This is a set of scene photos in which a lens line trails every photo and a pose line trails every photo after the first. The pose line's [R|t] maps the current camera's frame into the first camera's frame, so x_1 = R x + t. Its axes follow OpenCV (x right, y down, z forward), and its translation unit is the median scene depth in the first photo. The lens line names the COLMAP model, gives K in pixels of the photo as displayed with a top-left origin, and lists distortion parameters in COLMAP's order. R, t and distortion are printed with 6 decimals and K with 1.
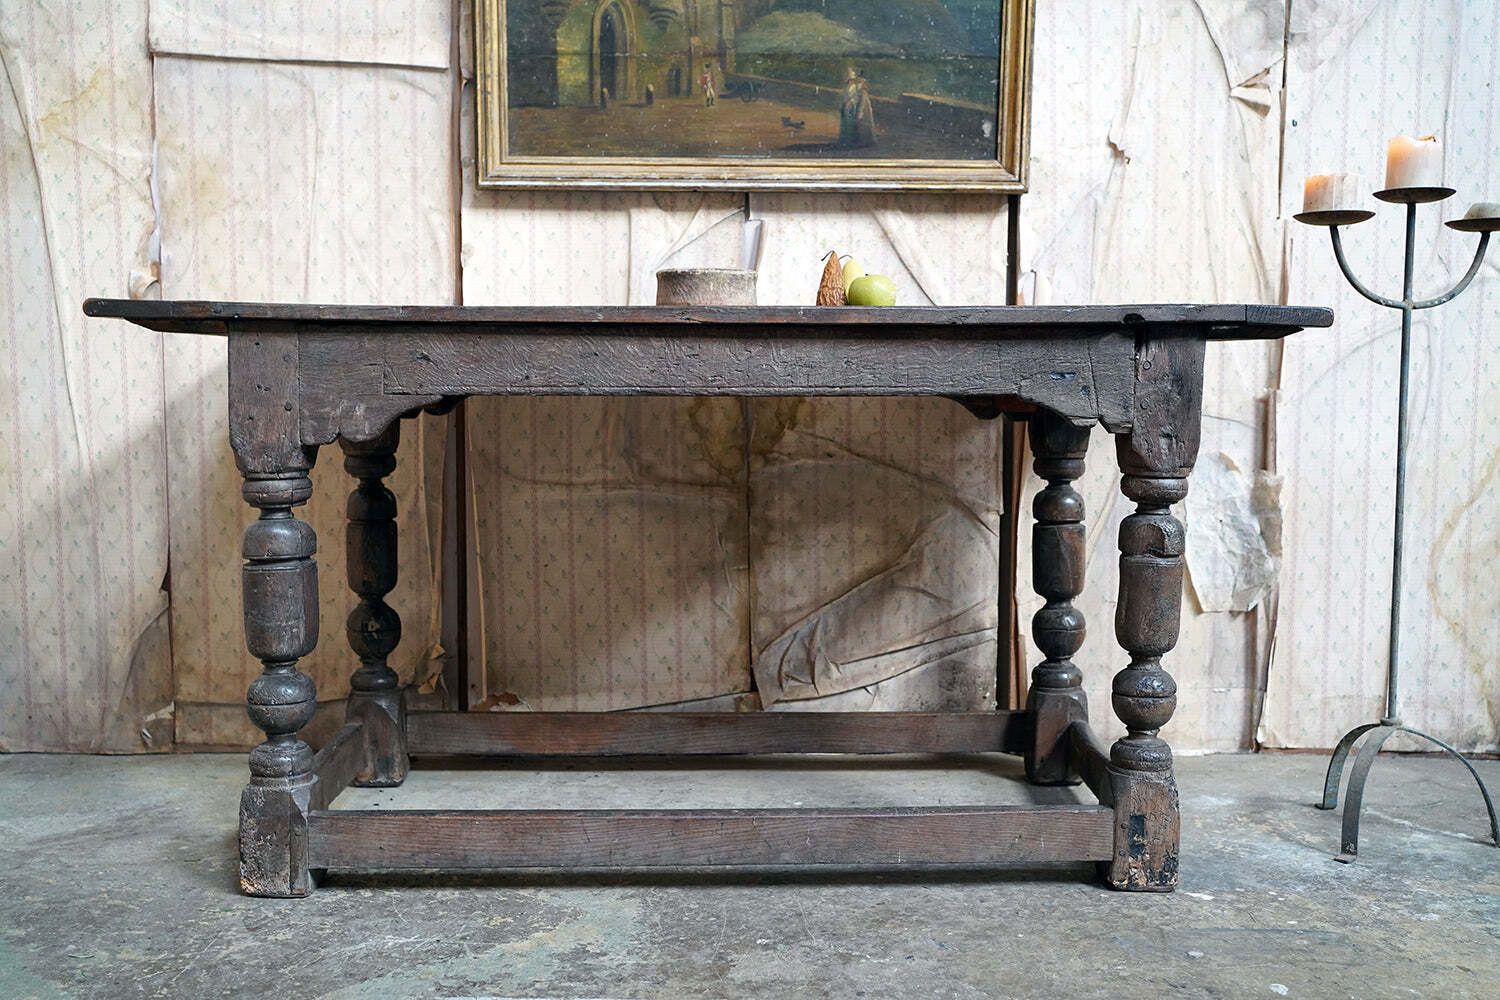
lens RADIAL K [[1513.8, 0, 758.6], [0, 1513.8, 488.9], [0, 0, 1]] dist [0.019985, 0.000000]
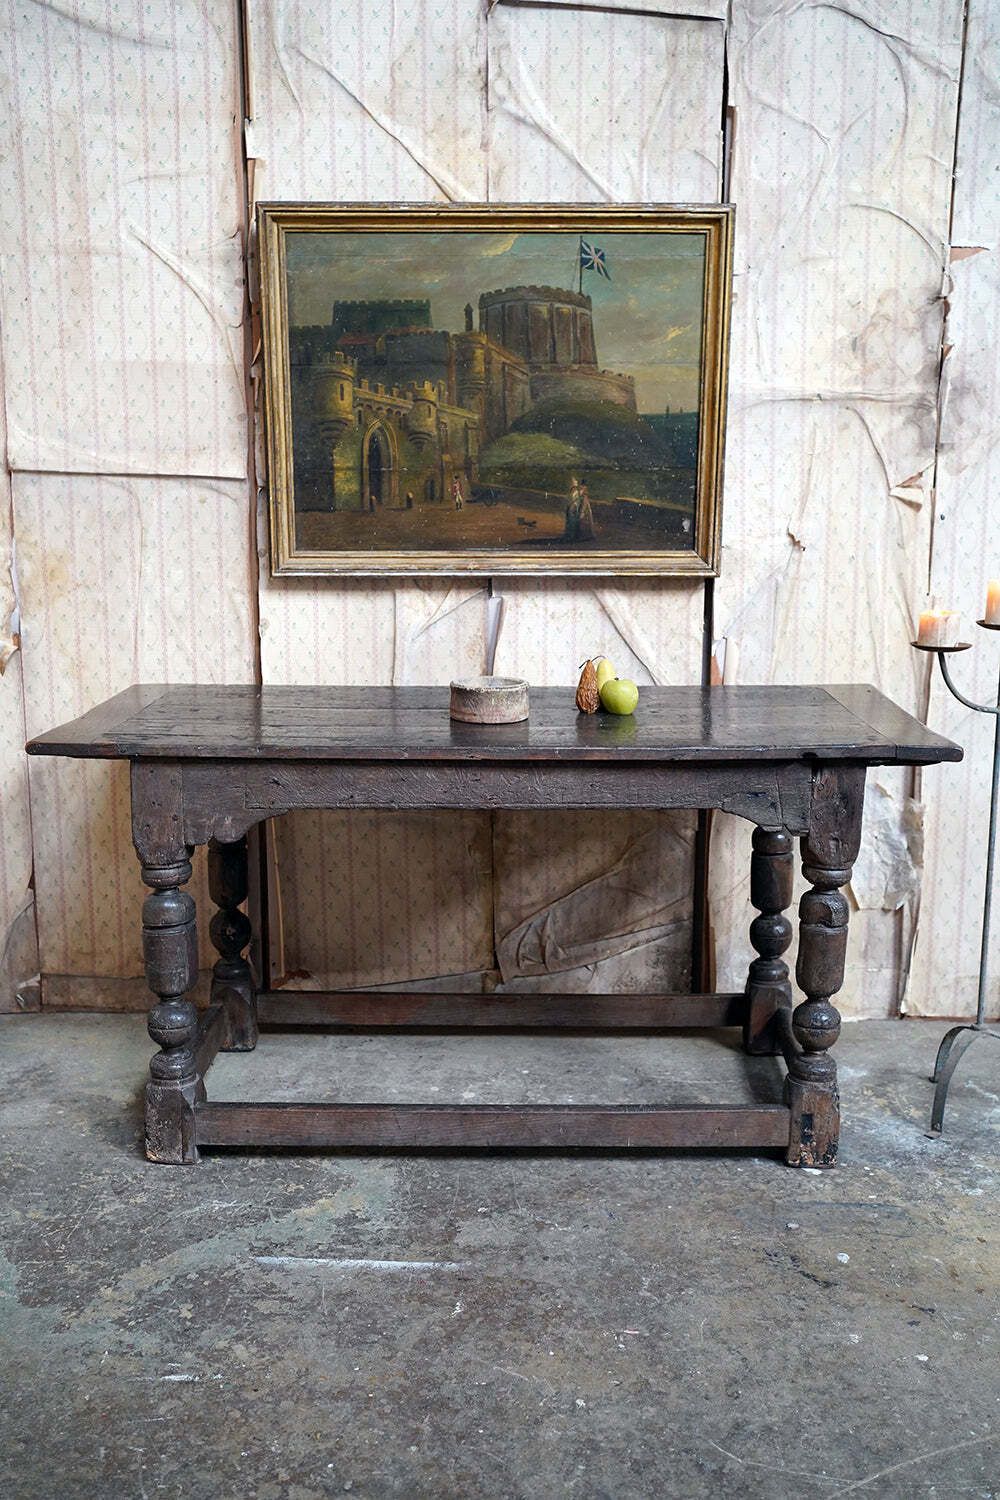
lens RADIAL K [[1513.8, 0, 507.2], [0, 1513.8, 748.7], [0, 0, 1]] dist [0.019985, 0.000000]
pose [[0.999383, 0.005448, -0.034695, 0.049029], [-0.001629, 0.994022, 0.109167, -0.188150], [0.035082, -0.109043, 0.993418, -0.229681]]
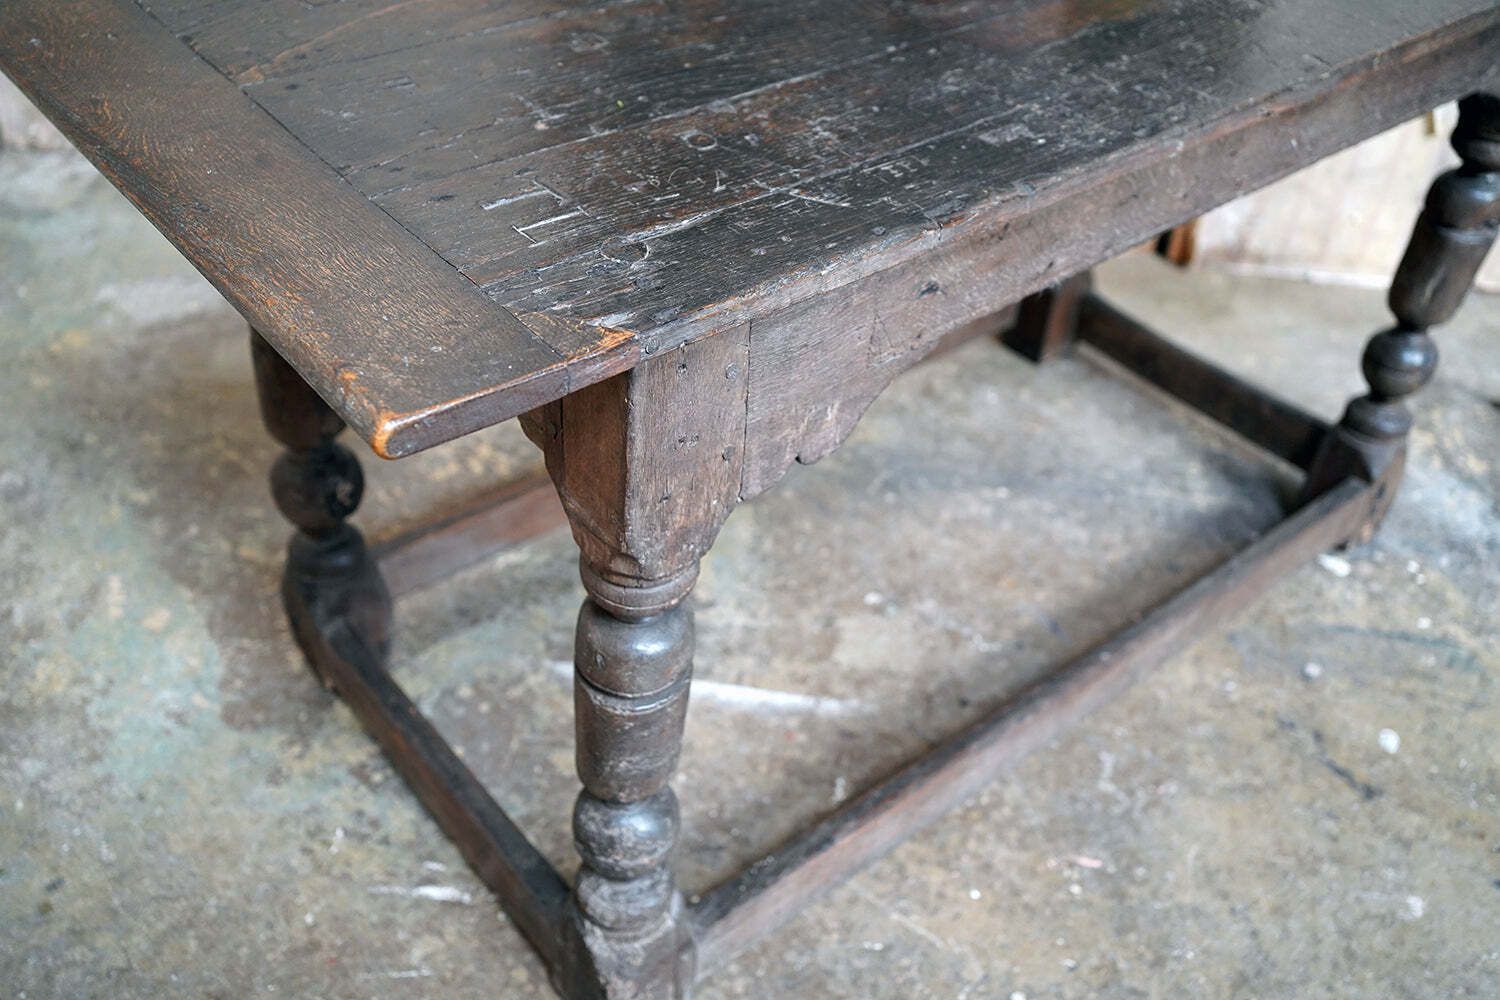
lens RADIAL K [[1513.8, 0, 752.7], [0, 1513.8, 488.5], [0, 0, 1]] dist [0.019985, 0.000000]
pose [[0.992676, 0.110532, -0.048746, -0.024089], [-0.064982, 0.828736, 0.555854, -0.209677], [0.101837, -0.548615, 0.829850, 0.146914]]
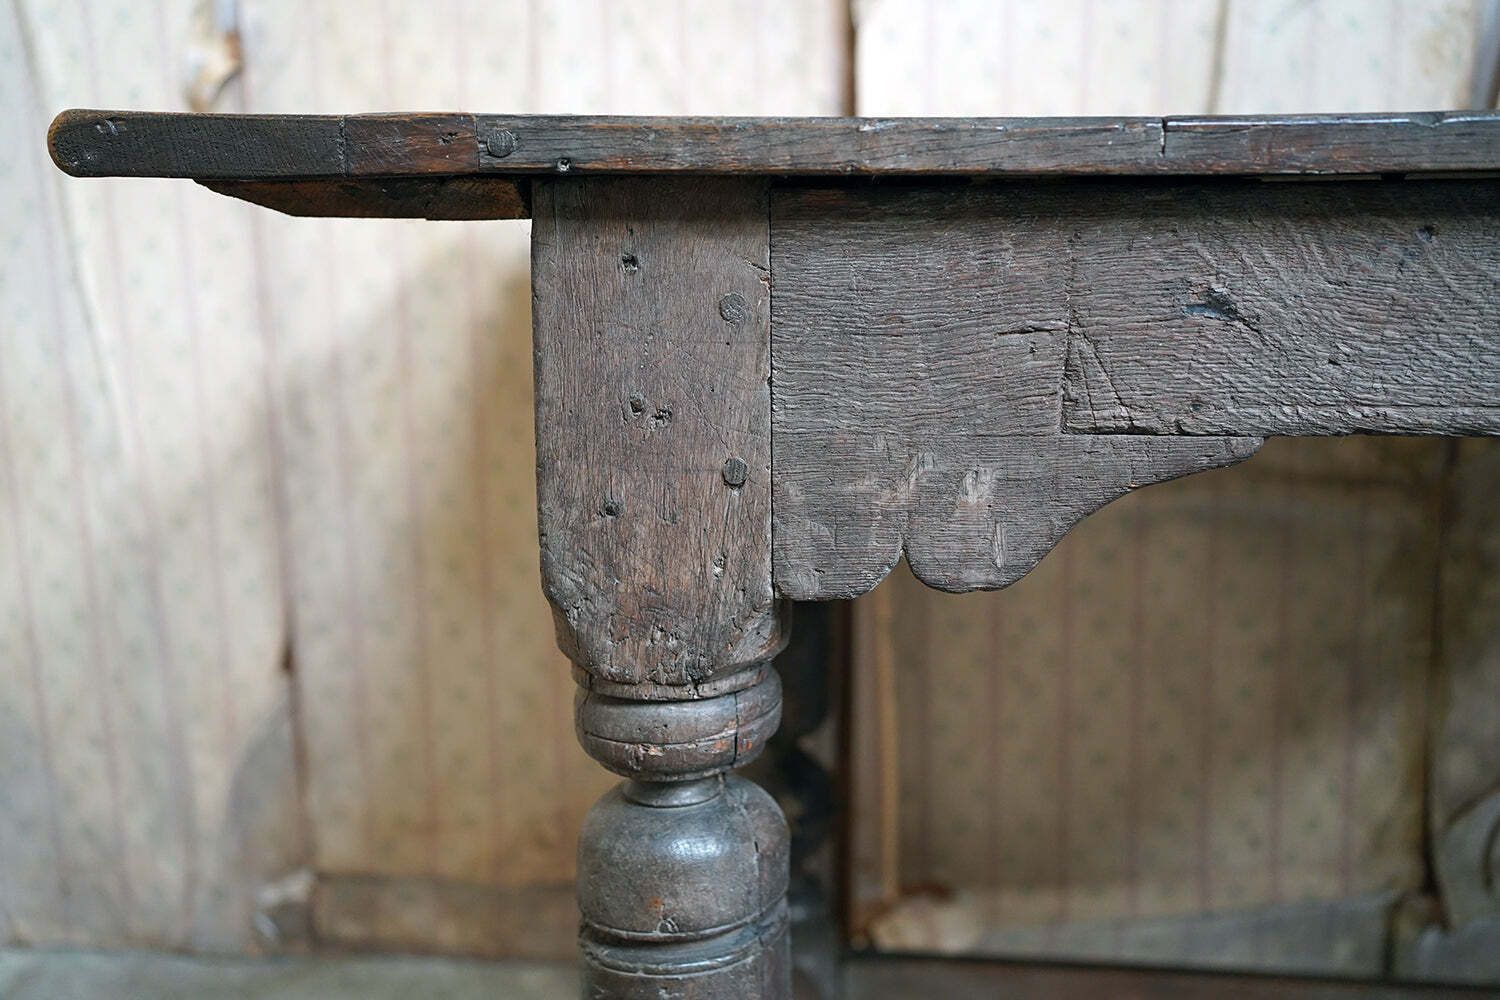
lens RADIAL K [[1513.8, 0, 740.5], [0, 1513.8, 490.8], [0, 0, 1]] dist [0.019985, 0.000000]
pose [[0.991907, 0.010692, -0.126516, -0.167983], [0.005850, 0.991541, 0.129663, -0.063721], [0.126832, -0.129353, 0.983454, 0.509679]]
